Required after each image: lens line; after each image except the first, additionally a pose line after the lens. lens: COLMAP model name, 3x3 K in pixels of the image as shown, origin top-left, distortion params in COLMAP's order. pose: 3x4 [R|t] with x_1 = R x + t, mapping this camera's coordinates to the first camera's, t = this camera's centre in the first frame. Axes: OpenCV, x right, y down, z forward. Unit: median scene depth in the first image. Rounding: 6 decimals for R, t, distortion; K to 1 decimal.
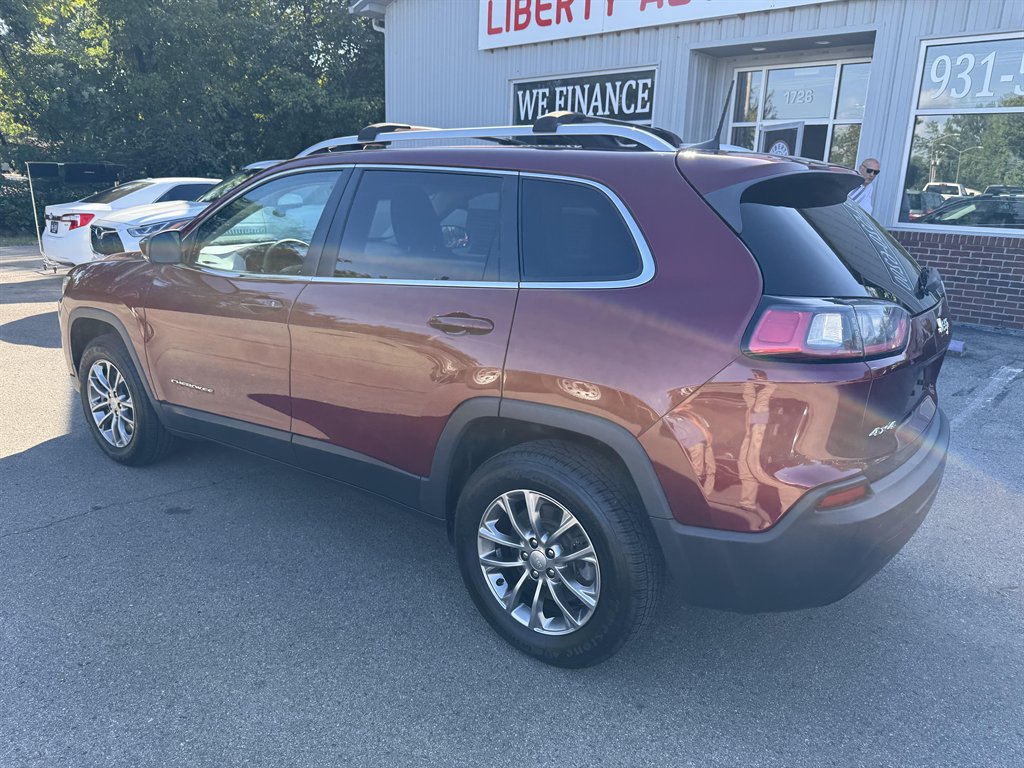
lens RADIAL K [[741.8, 0, 512.0], [0, 741.8, 384.0], [0, 0, 1]] dist [0.046792, -0.051810]
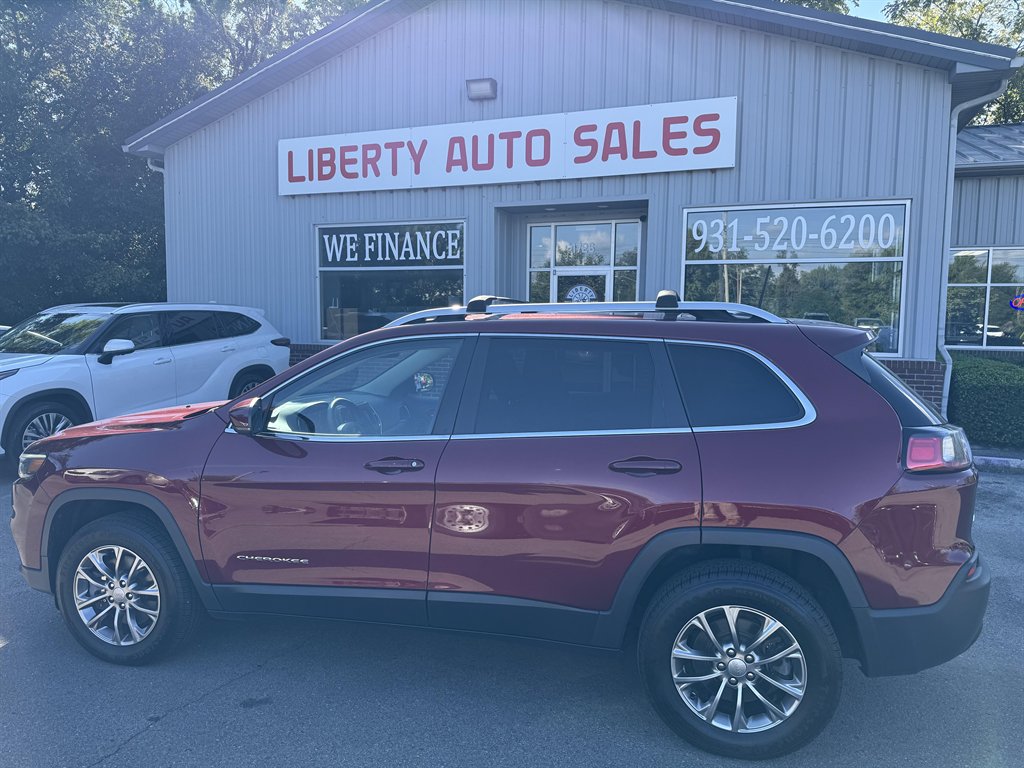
lens RADIAL K [[731.6, 0, 512.0], [0, 731.6, 384.0], [0, 0, 1]] dist [0.163987, -0.273354]
pose [[0.930171, -0.054106, 0.363118, -0.152708], [0.112664, 0.983424, -0.142070, -0.015324], [-0.349412, 0.173060, 0.920848, -0.004869]]
